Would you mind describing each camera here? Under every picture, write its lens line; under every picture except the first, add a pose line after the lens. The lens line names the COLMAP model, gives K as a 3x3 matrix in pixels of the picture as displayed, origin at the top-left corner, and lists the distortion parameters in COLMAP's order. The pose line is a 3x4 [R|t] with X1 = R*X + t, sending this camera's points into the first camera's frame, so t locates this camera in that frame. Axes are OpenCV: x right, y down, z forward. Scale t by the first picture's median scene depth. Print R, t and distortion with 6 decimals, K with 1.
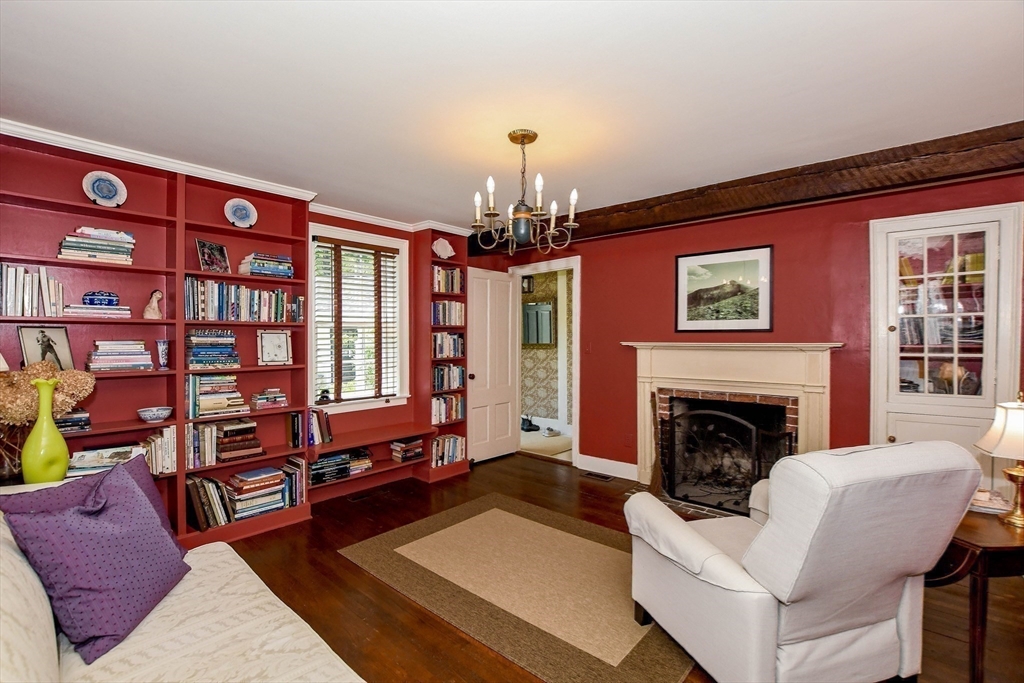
lens RADIAL K [[451.9, 0, 508.5], [0, 451.9, 342.0], [0, 0, 1]] dist [-0.025125, 0.002696]
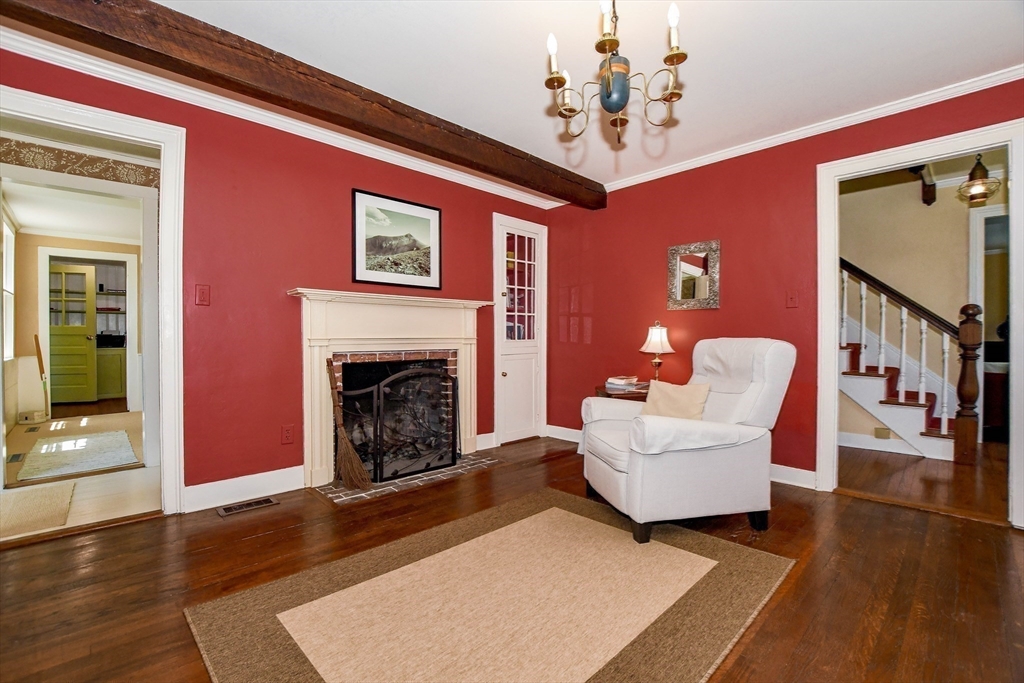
lens RADIAL K [[451.9, 0, 512.1], [0, 451.9, 337.5], [0, 0, 1]] dist [-0.025125, 0.002696]
pose [[0.083664, 0.000848, 0.996494, -0.468078], [0.008350, 0.999964, -0.001552, 0.092419], [-0.996459, 0.008451, 0.083654, 0.736768]]
